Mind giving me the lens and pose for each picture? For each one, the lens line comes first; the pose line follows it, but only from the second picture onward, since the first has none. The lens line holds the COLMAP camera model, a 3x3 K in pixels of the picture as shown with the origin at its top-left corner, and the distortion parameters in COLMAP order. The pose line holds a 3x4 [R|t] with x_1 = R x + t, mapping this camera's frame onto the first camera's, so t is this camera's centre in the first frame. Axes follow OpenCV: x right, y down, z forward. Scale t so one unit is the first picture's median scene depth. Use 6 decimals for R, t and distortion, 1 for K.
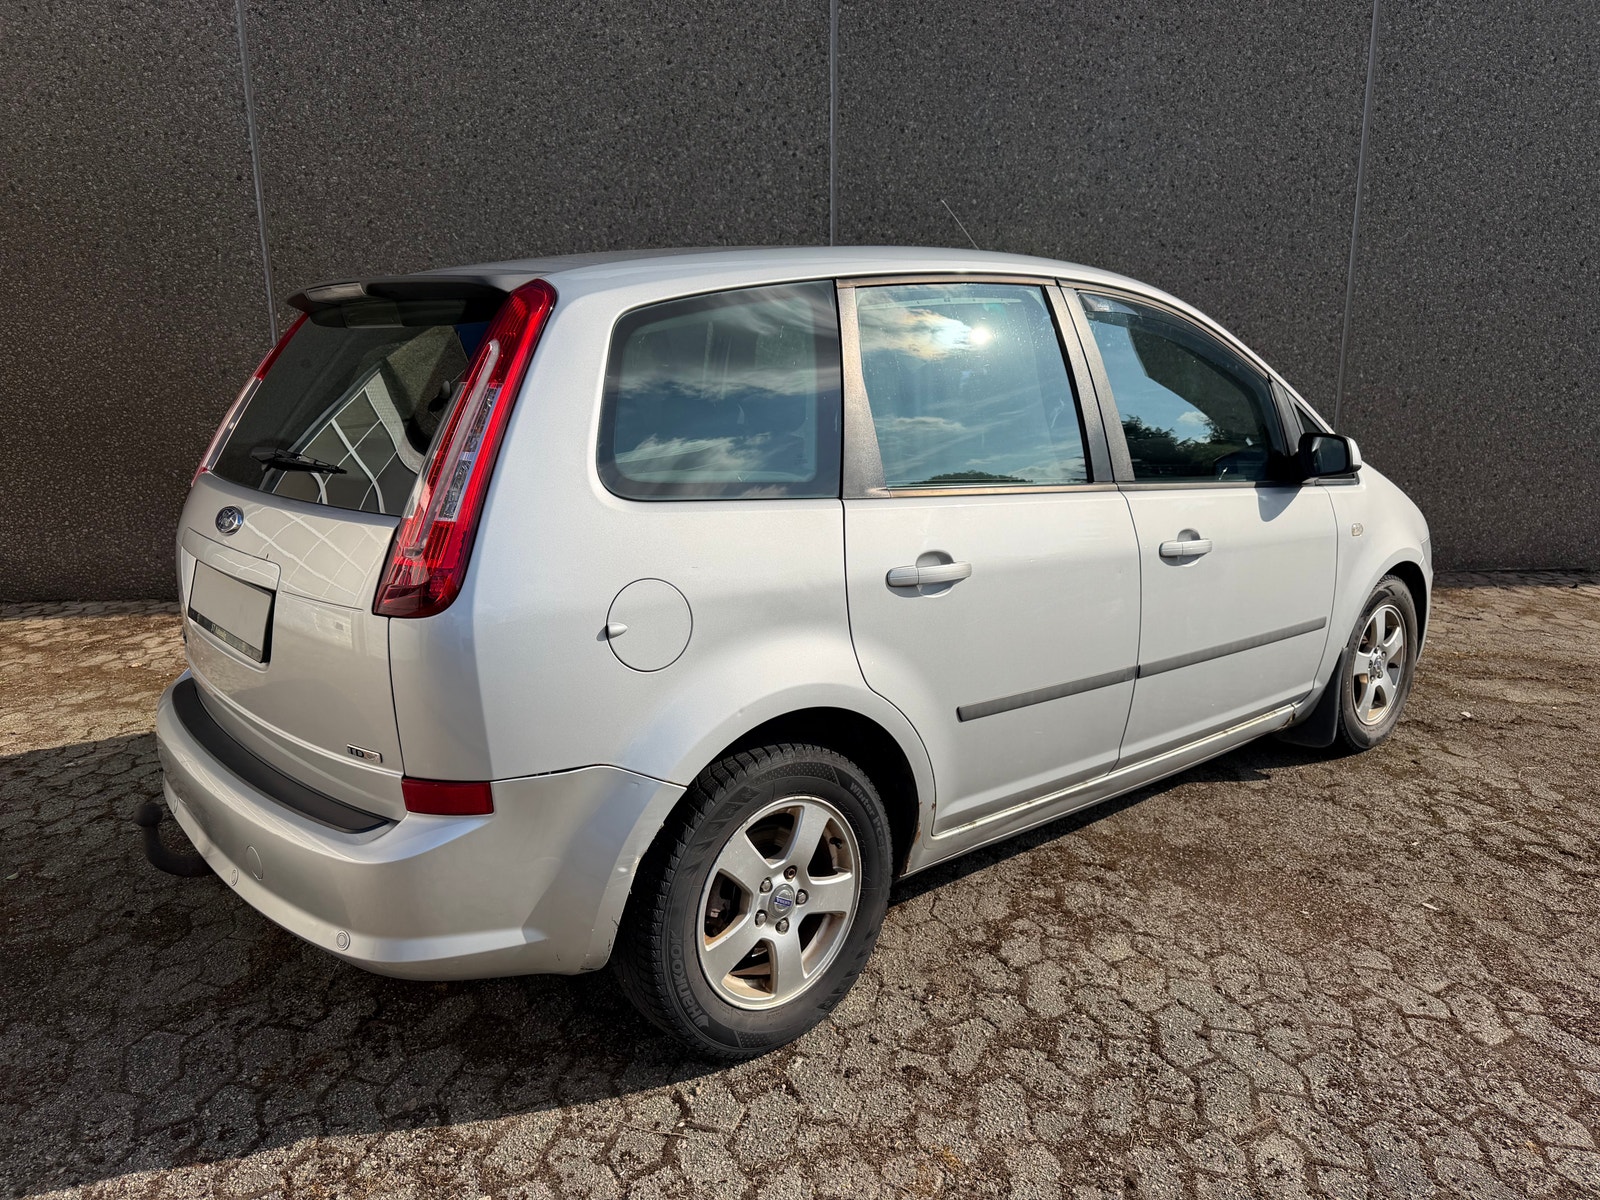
lens RADIAL K [[1130.3, 0, 794.9], [0, 1130.3, 606.1], [0, 0, 1]] dist [0.012023, -0.018214]
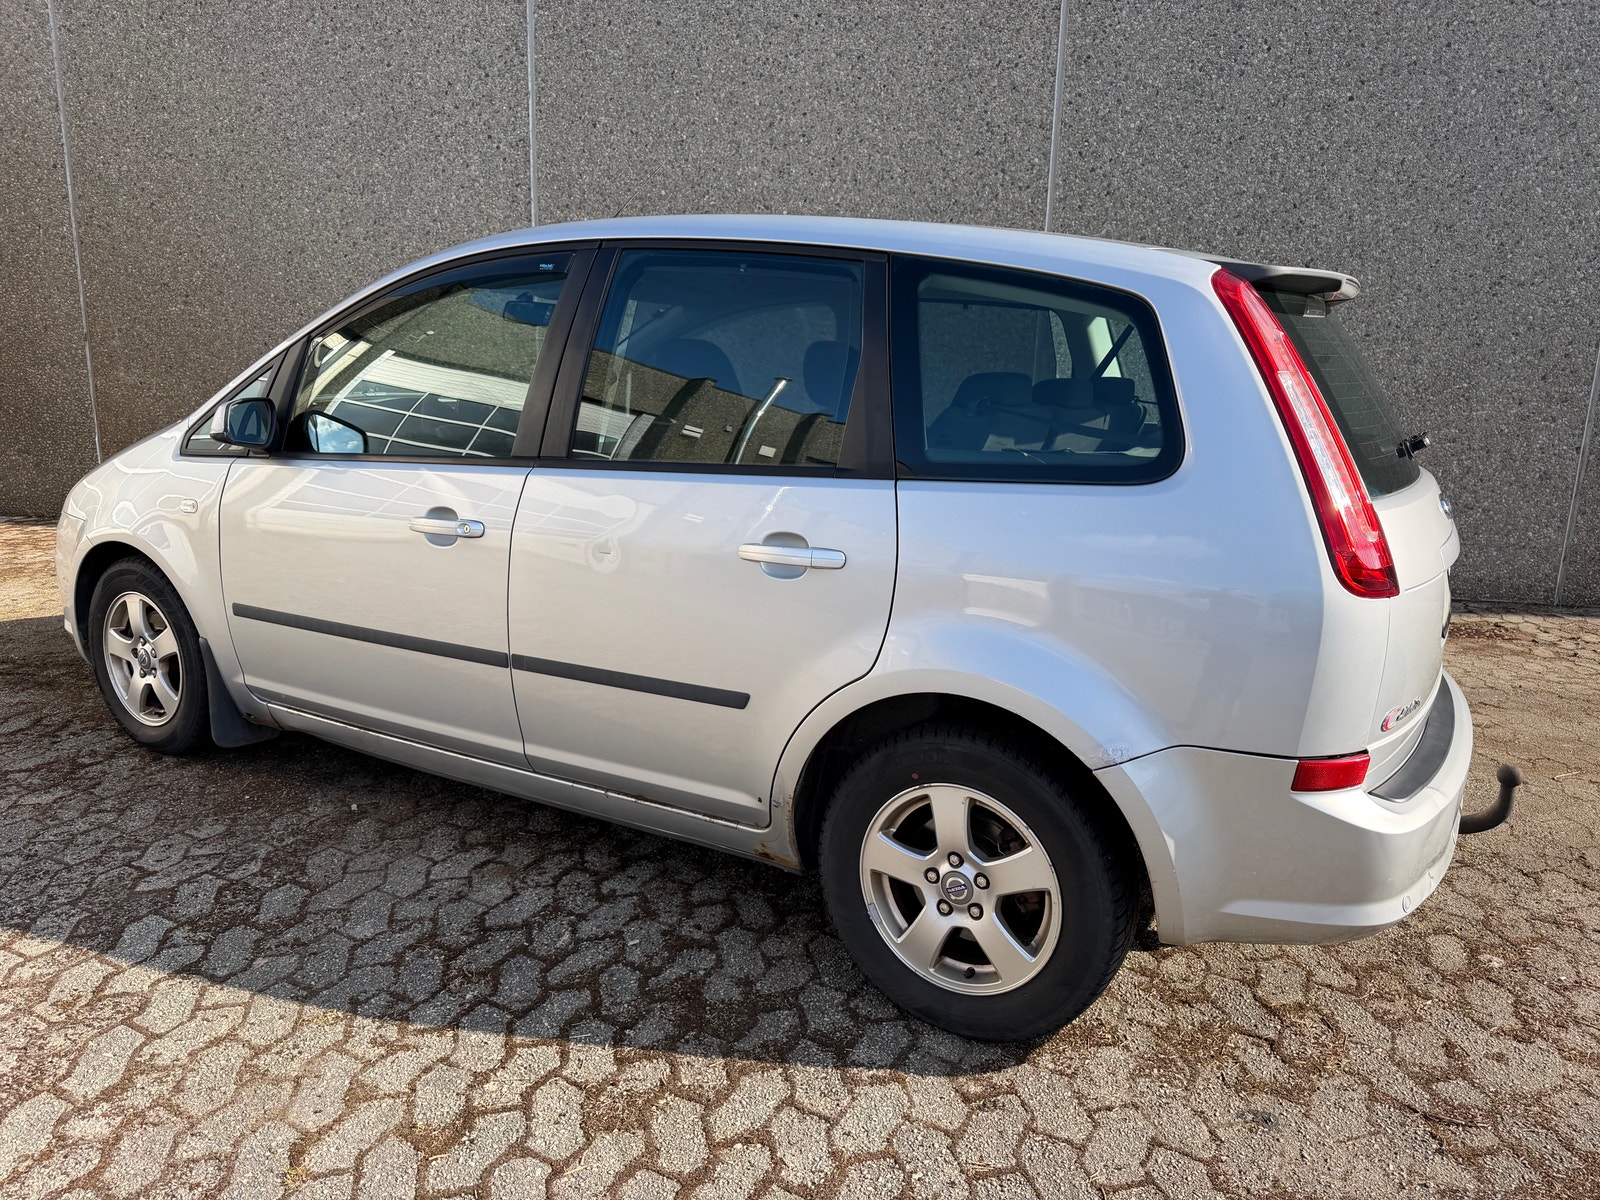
lens RADIAL K [[1130.3, 0, 807.8], [0, 1130.3, 603.7], [0, 0, 1]] dist [0.012023, -0.018214]
pose [[0.974652, 0.085311, -0.206824, 0.560185], [-0.085971, 0.996281, 0.005812, 0.008716], [0.206551, 0.012117, 0.978361, -0.004291]]
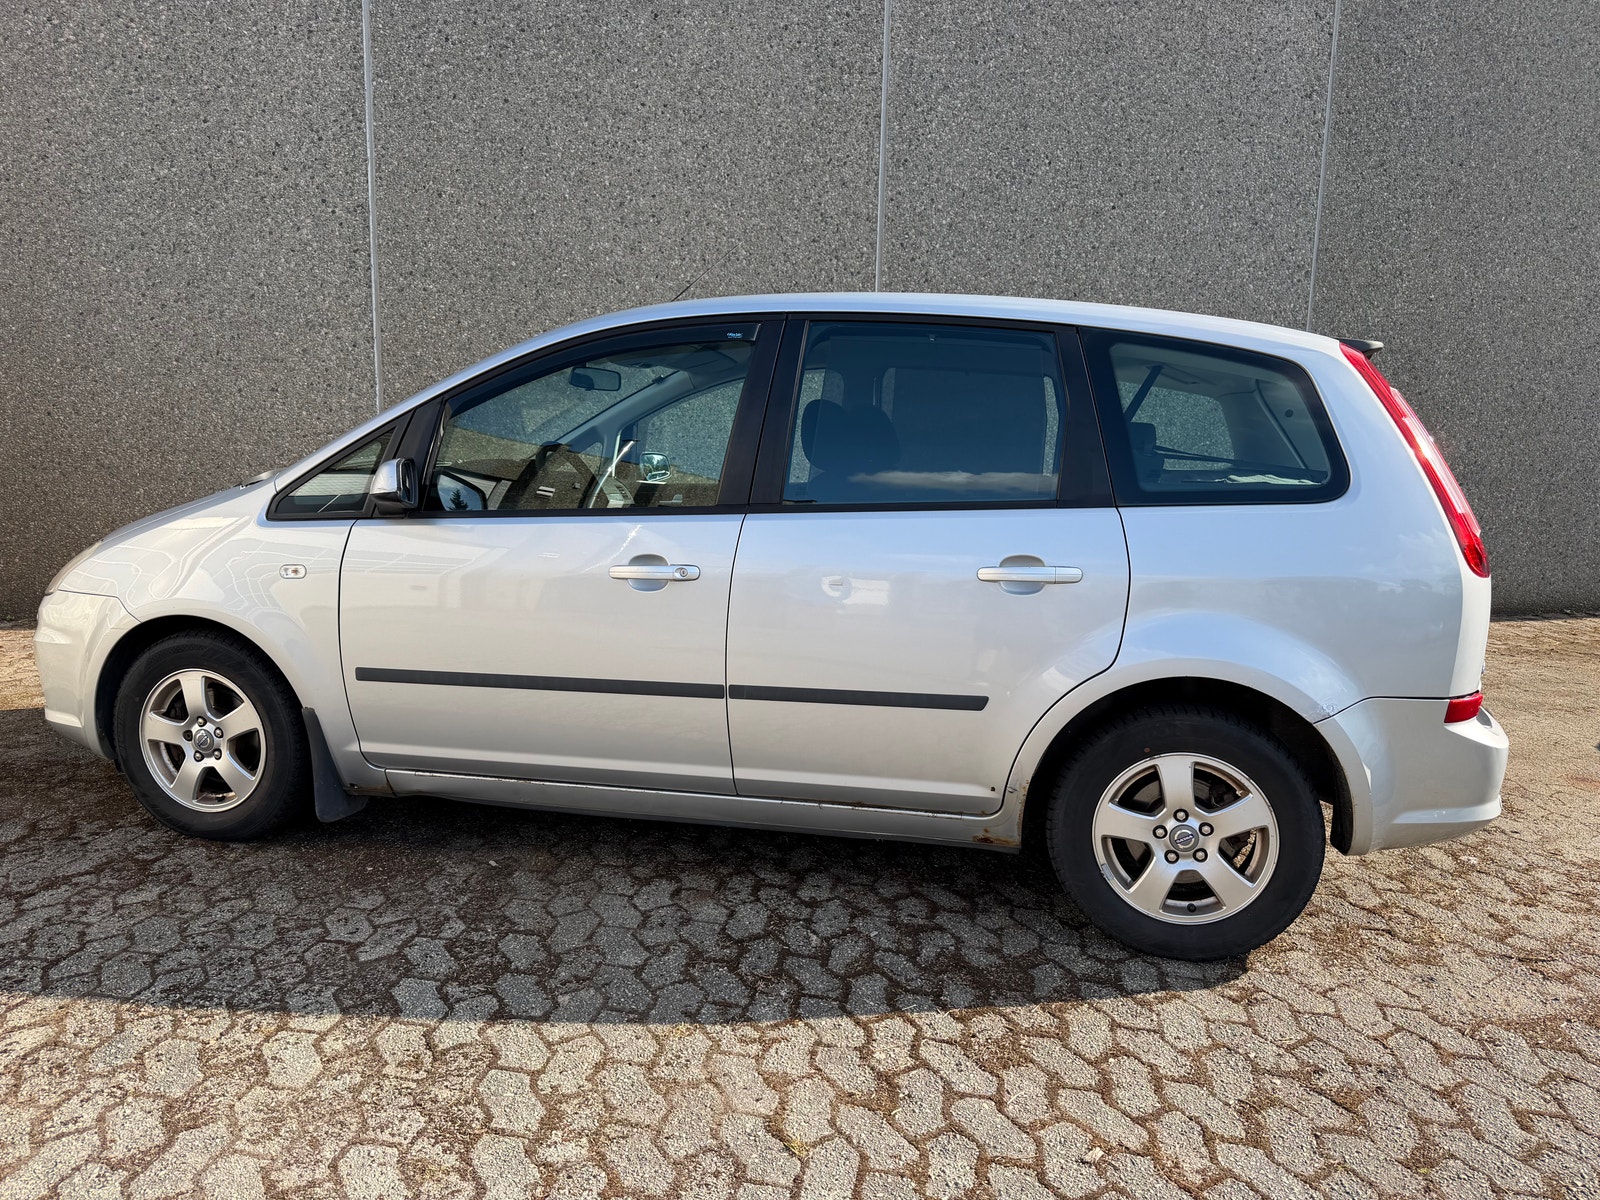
lens RADIAL K [[1130.3, 0, 801.7], [0, 1130.3, 608.9], [0, 0, 1]] dist [0.012023, -0.018214]
pose [[0.995765, 0.017248, 0.090302, 0.350478], [-0.011252, 0.997723, -0.066495, 0.038979], [-0.091244, 0.065197, 0.993692, -0.072521]]
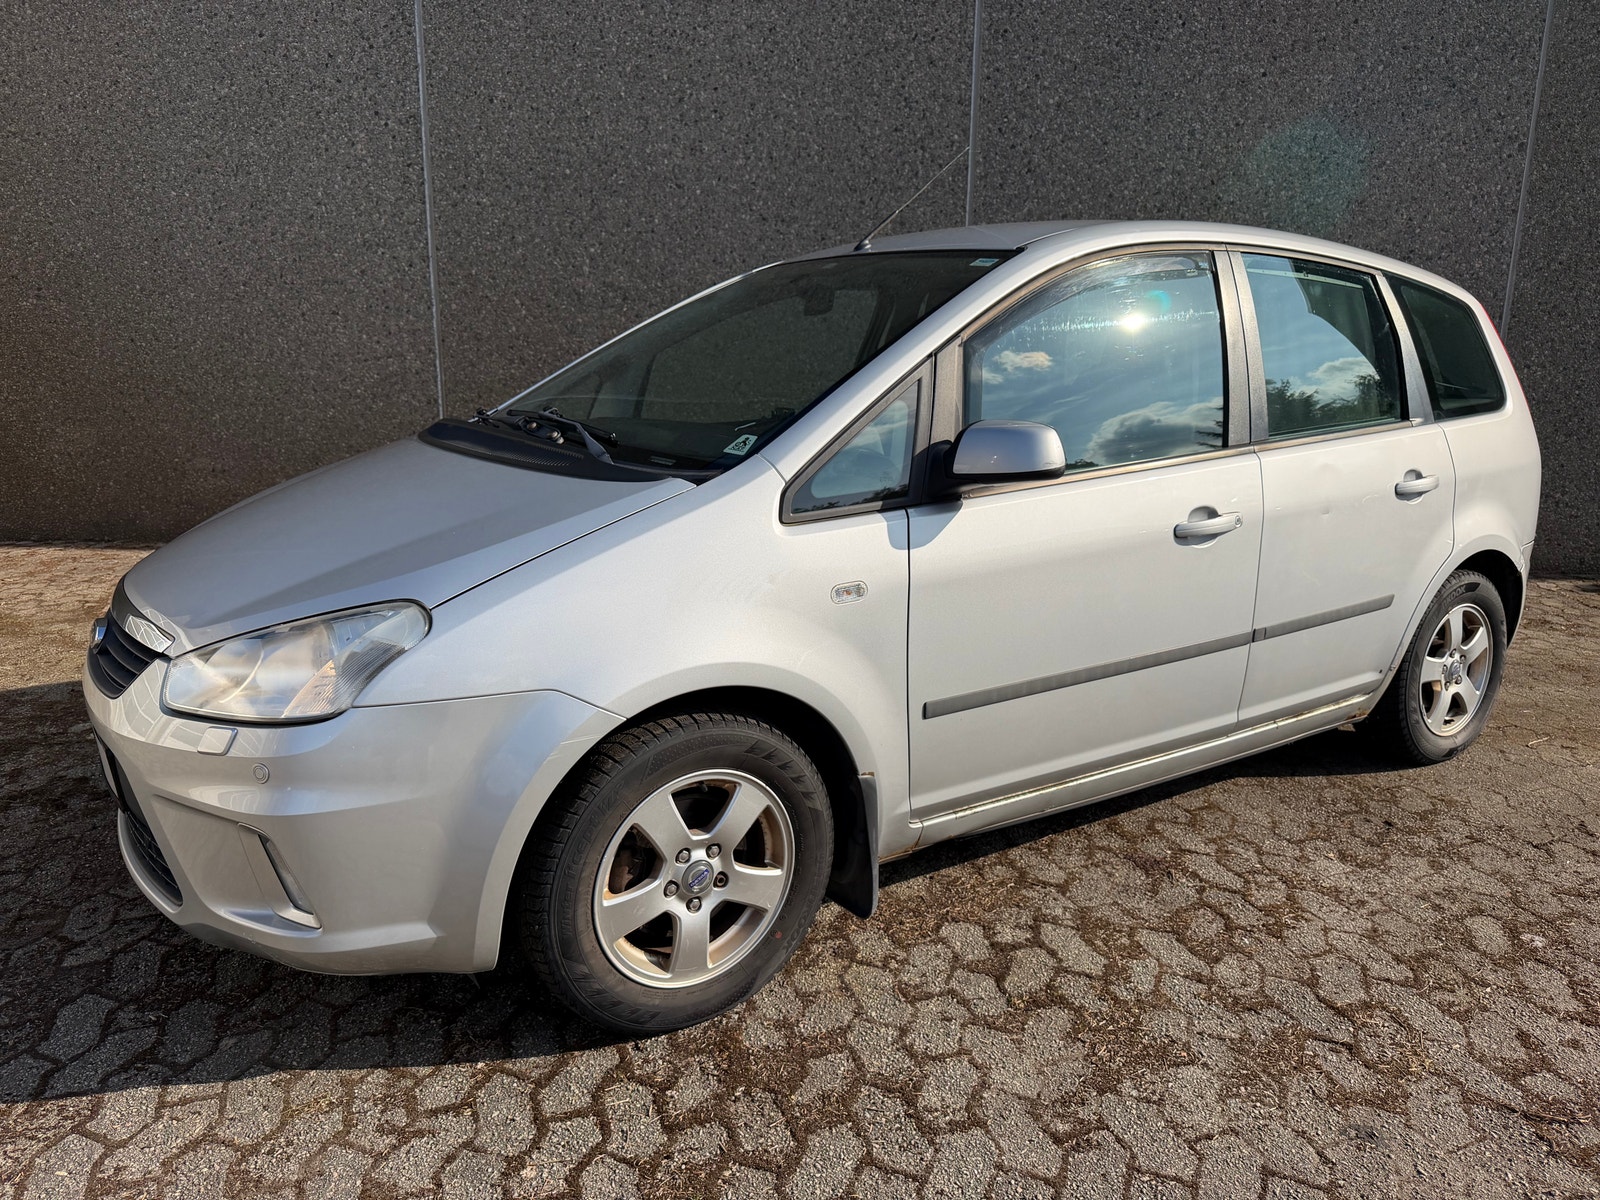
lens RADIAL K [[1130.3, 0, 797.4], [0, 1130.3, 607.0], [0, 0, 1]] dist [0.012023, -0.018214]
pose [[0.992678, 0.047452, -0.111079, 0.506326], [-0.046619, 0.998862, 0.010086, 0.008876], [0.111431, -0.004834, 0.993760, 0.023468]]
